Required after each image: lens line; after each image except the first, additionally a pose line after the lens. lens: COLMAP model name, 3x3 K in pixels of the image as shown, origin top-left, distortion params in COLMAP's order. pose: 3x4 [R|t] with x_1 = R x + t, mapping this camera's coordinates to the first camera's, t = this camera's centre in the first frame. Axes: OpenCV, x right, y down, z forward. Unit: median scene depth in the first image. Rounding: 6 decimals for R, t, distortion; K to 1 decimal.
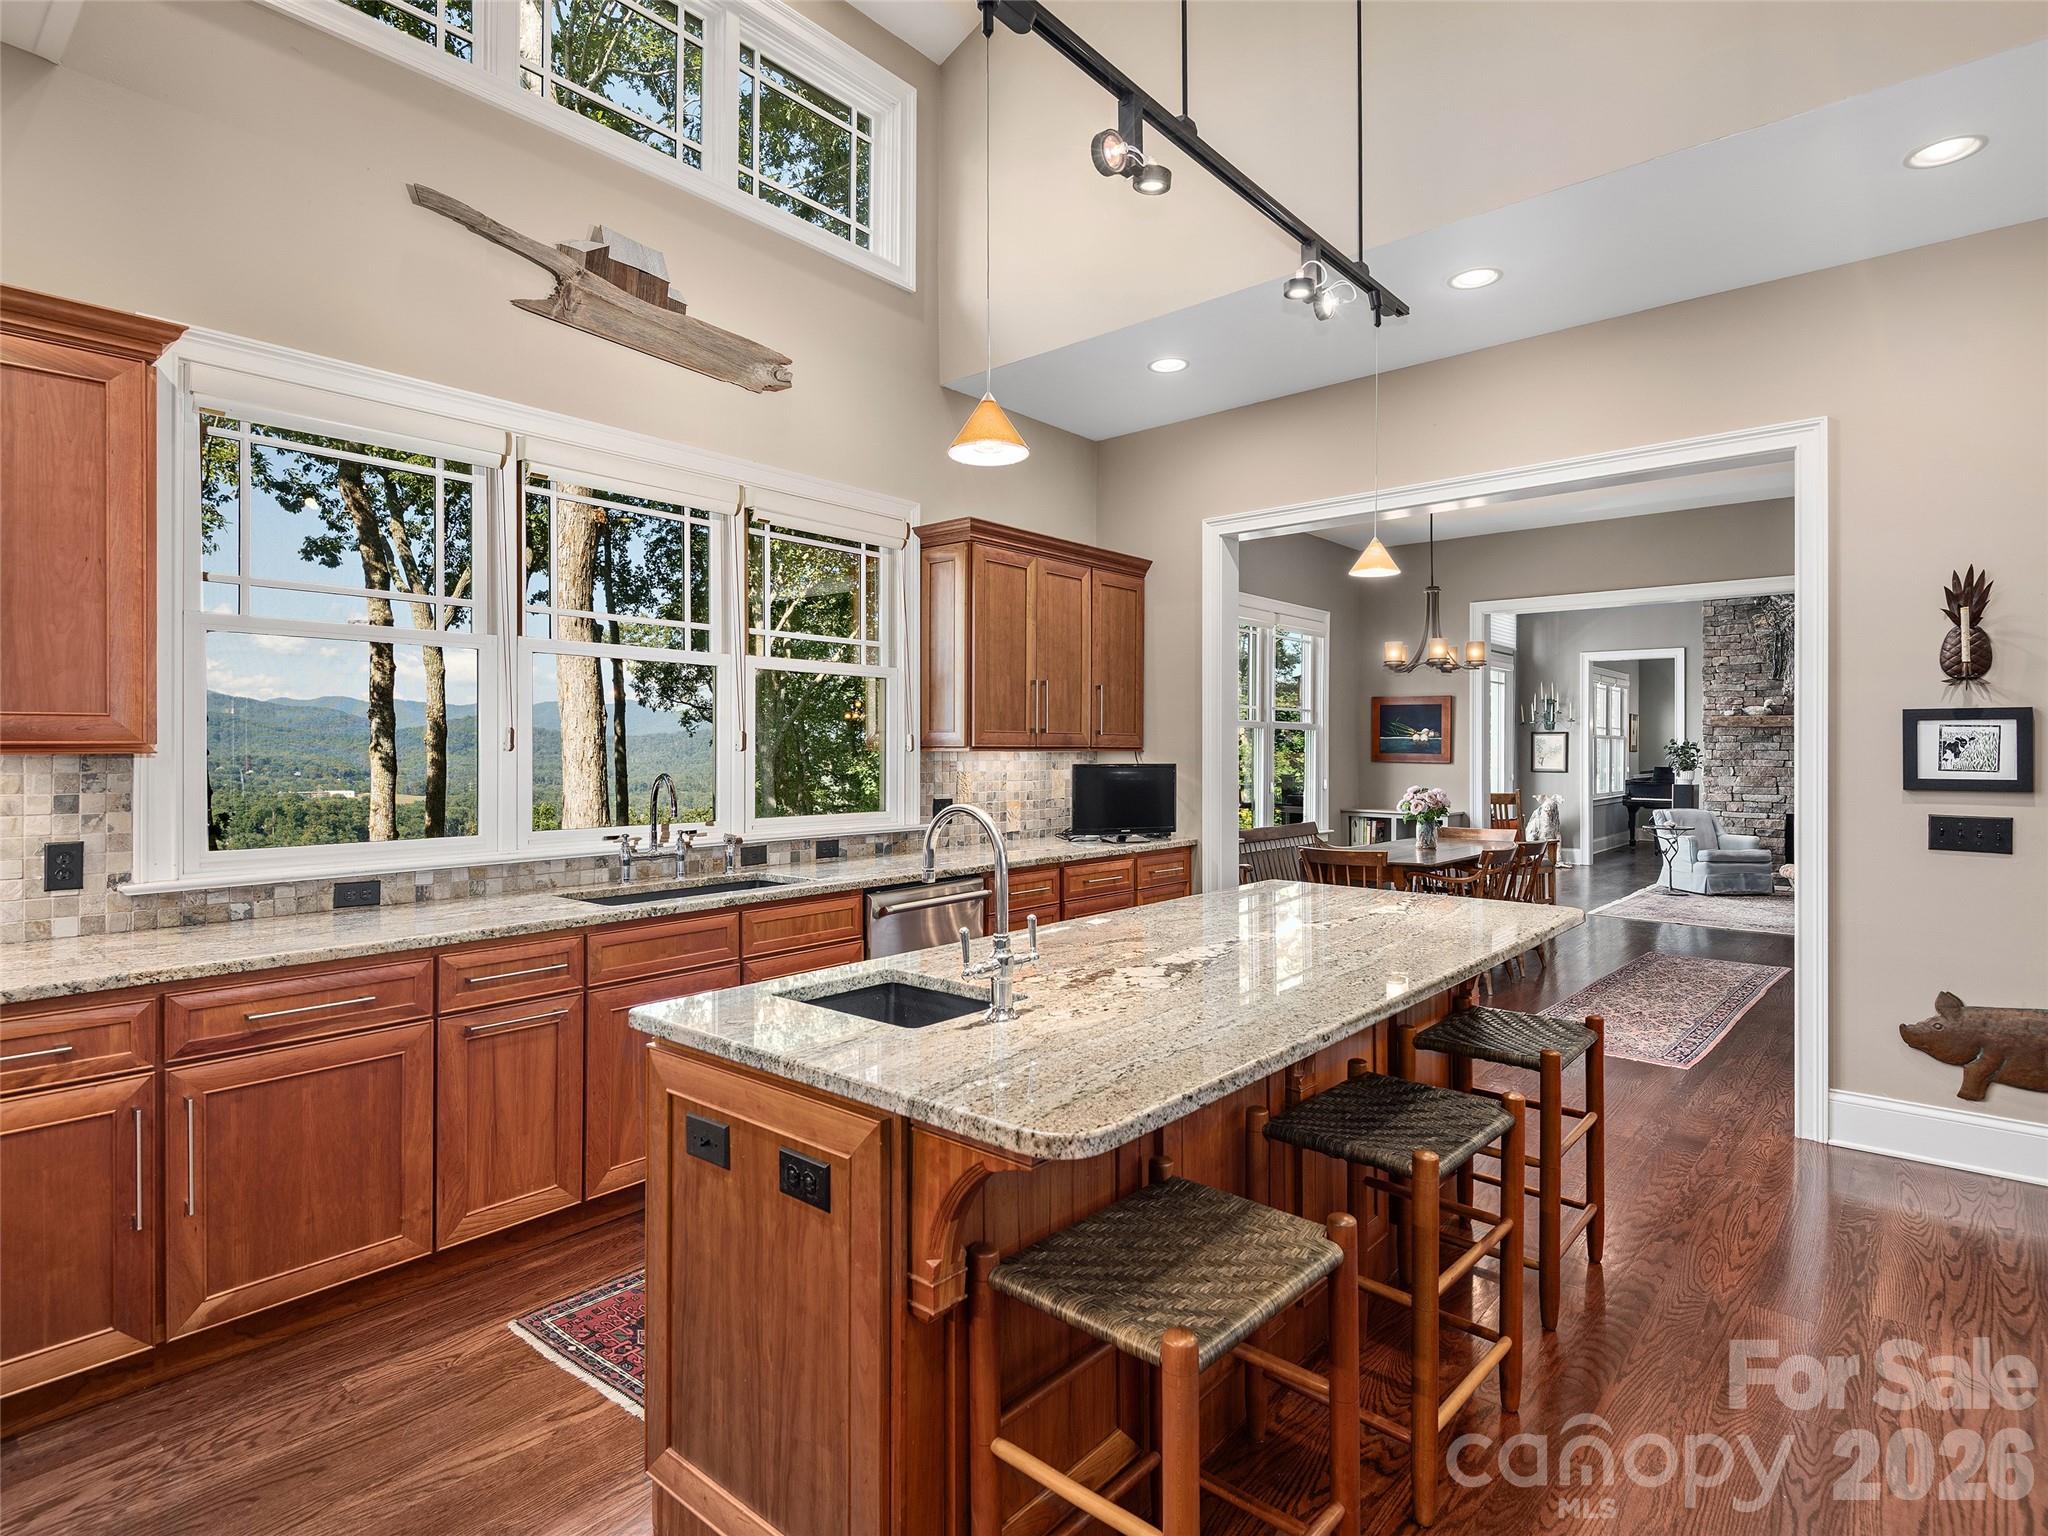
lens RADIAL K [[1048.4, 0, 1046.6], [0, 1048.4, 737.9], [0, 0, 1]] dist [0.014983, -0.003832]
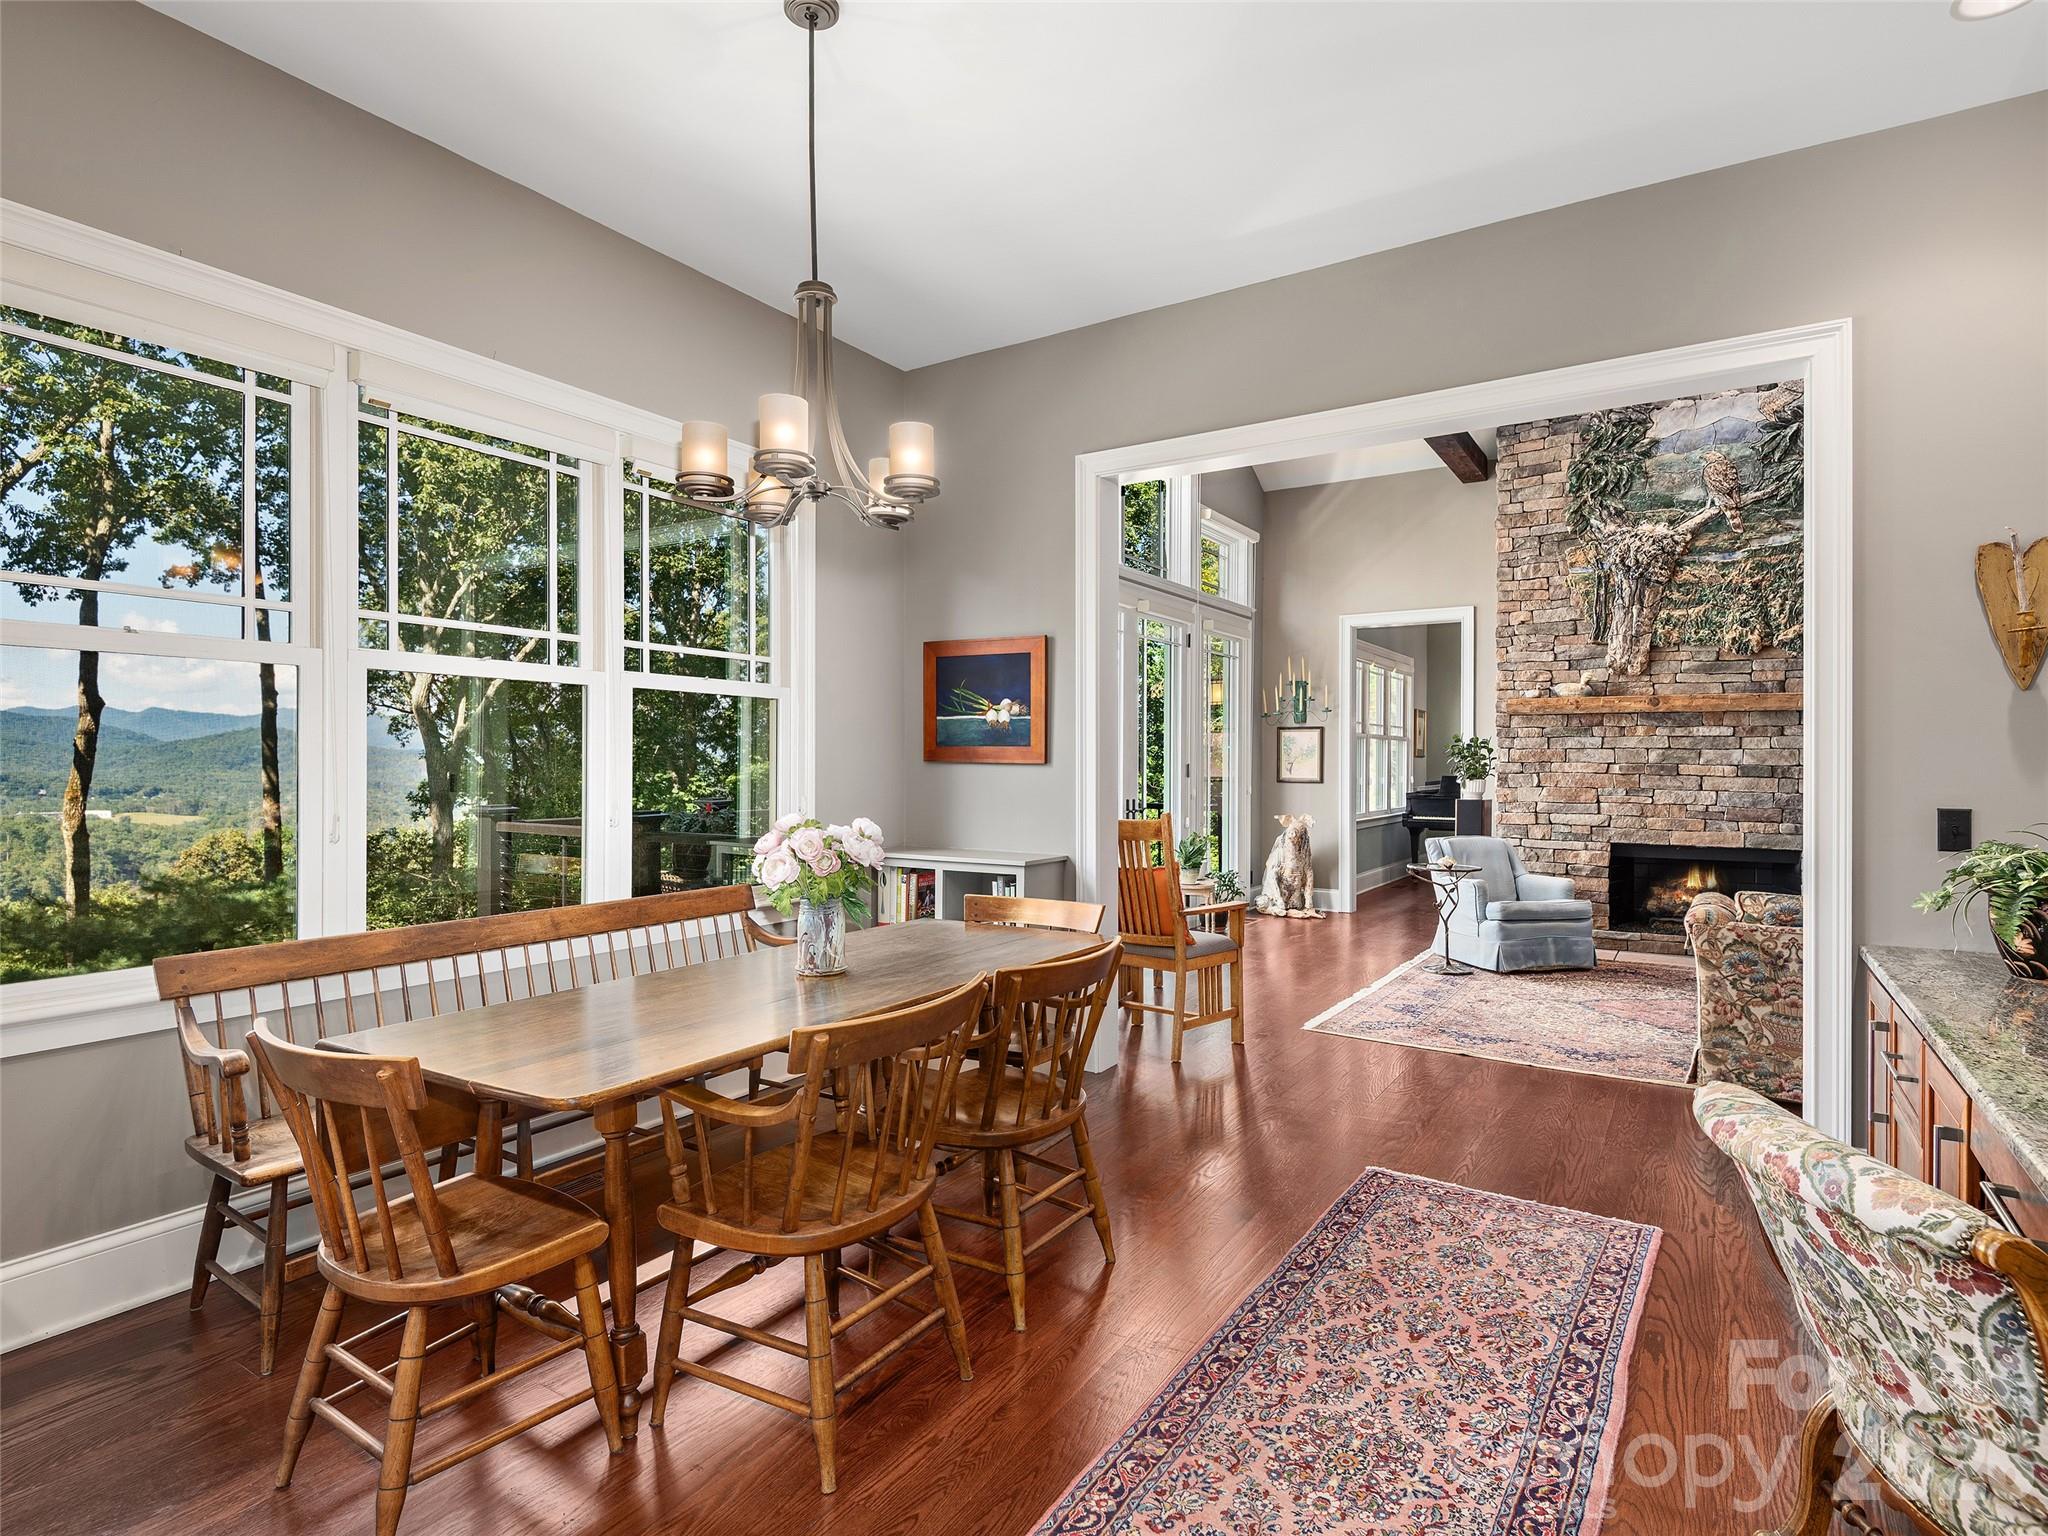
lens RADIAL K [[1048.4, 0, 1027.6], [0, 1048.4, 757.5], [0, 0, 1]] dist [0.014983, -0.003832]
pose [[0.991780, 0.000466, 0.127953, 0.234679], [-0.001053, 0.999989, 0.004517, 0.014094], [-0.127949, -0.004615, 0.991770, 0.363953]]
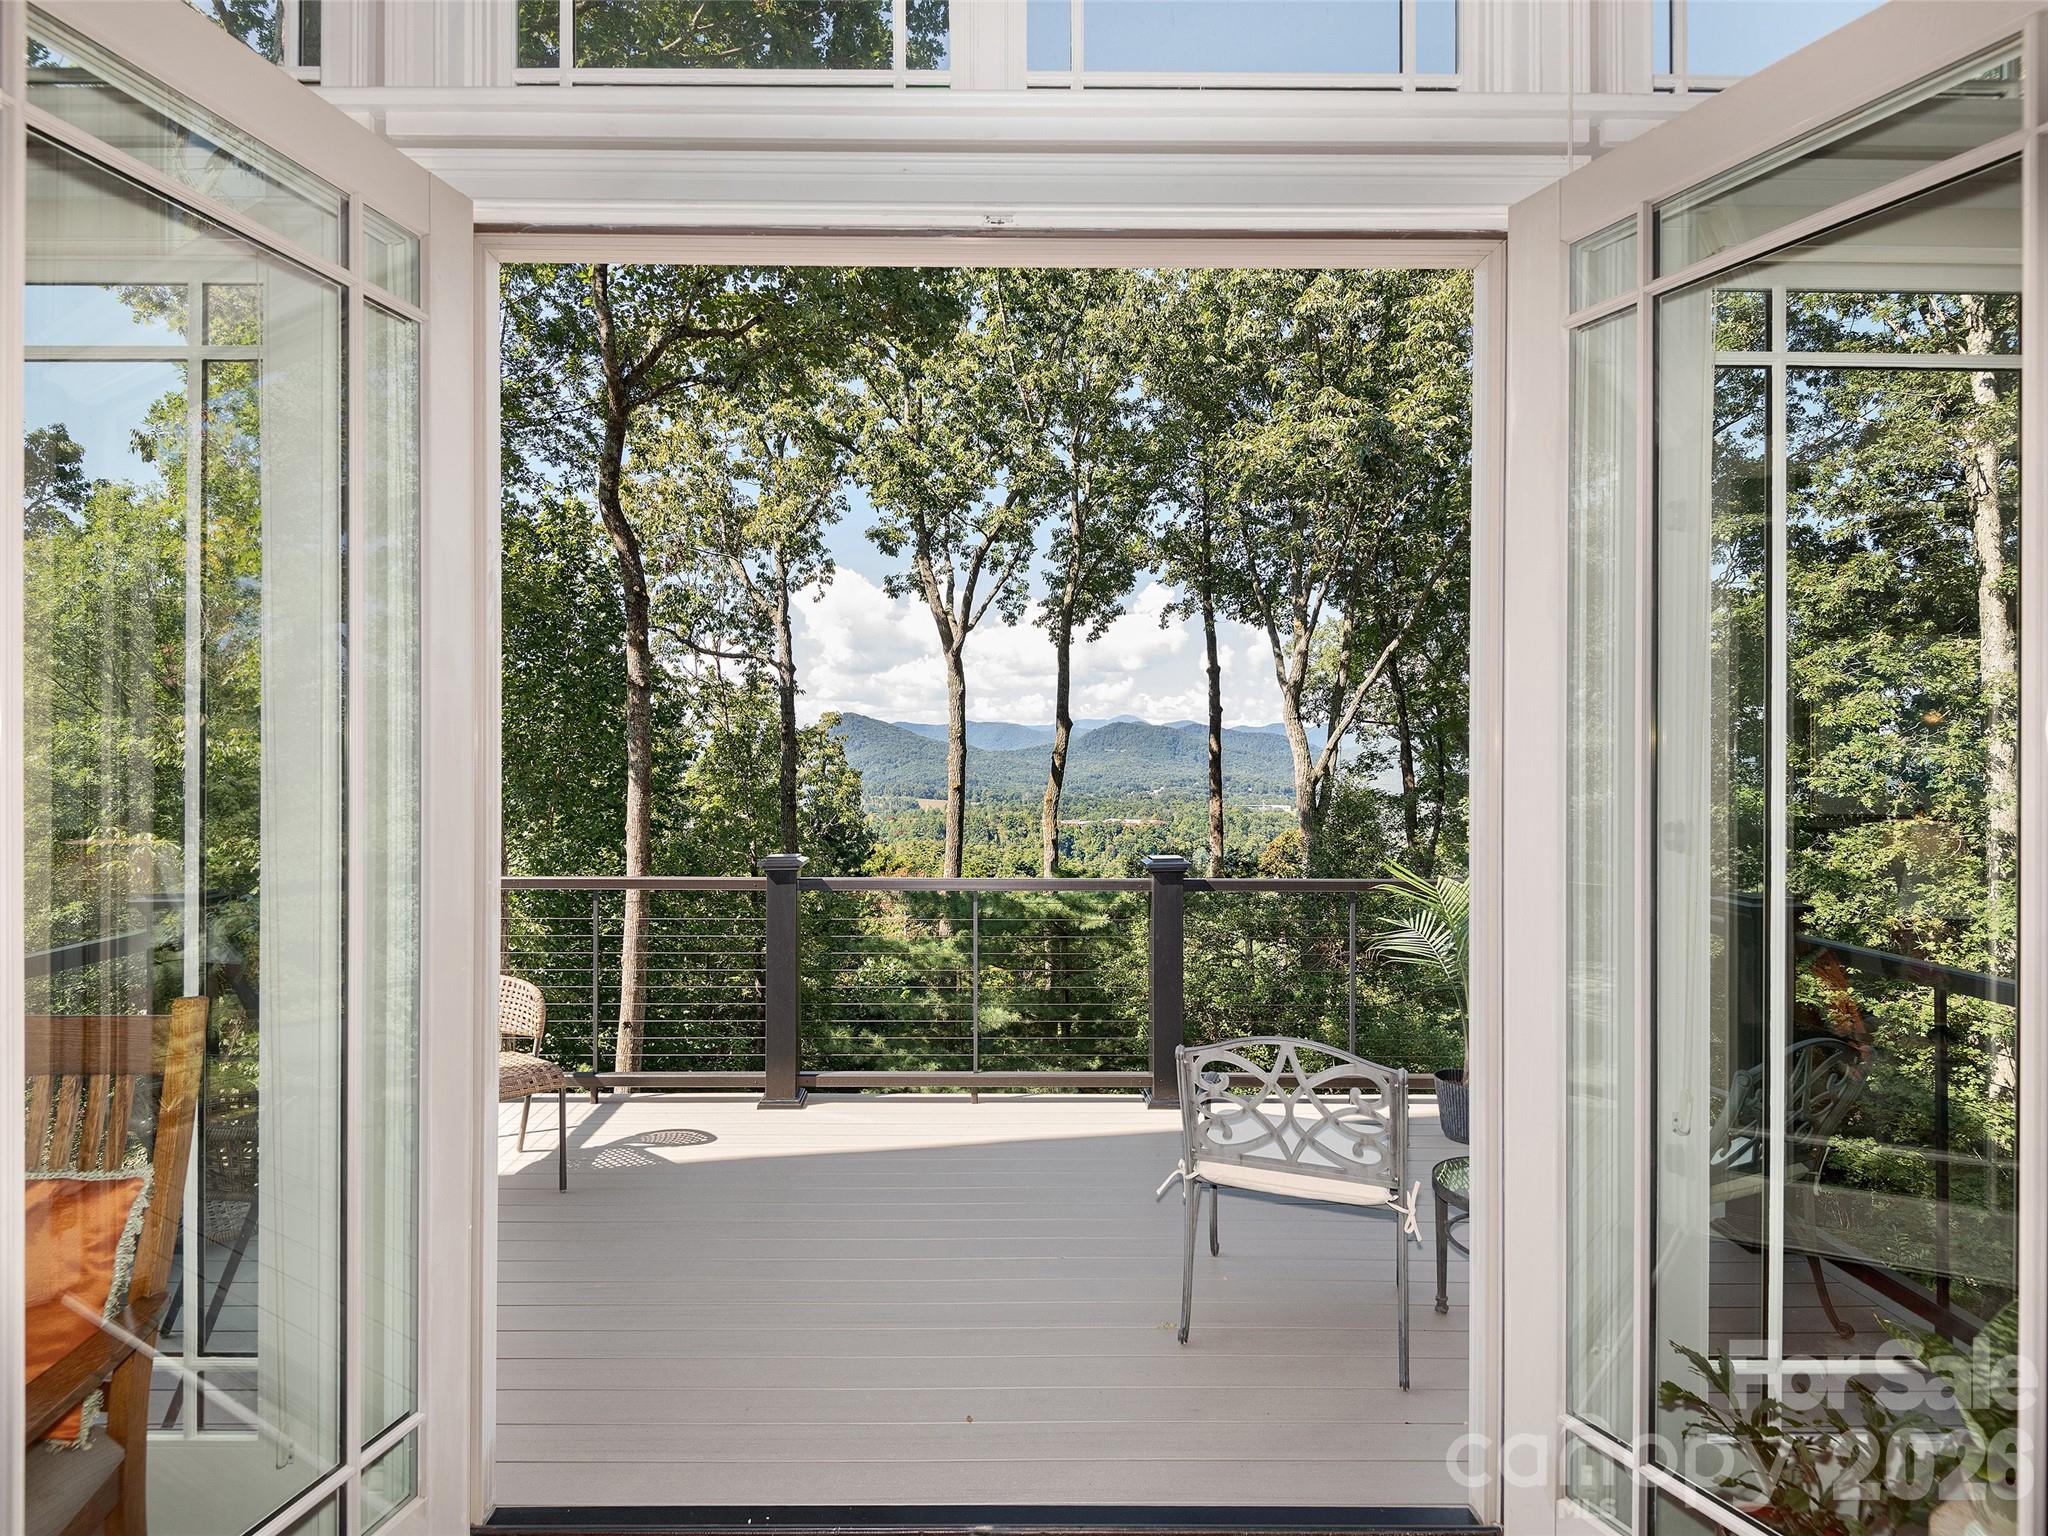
lens RADIAL K [[1048.4, 0, 1009.7], [0, 1048.4, 765.8], [0, 0, 1]] dist [0.014983, -0.003832]
pose [[0.663543, 0.005112, -0.748121, 0.498626], [-0.001135, 0.999982, 0.005826, 0.005029], [0.748137, -0.003017, 0.663537, 0.903900]]
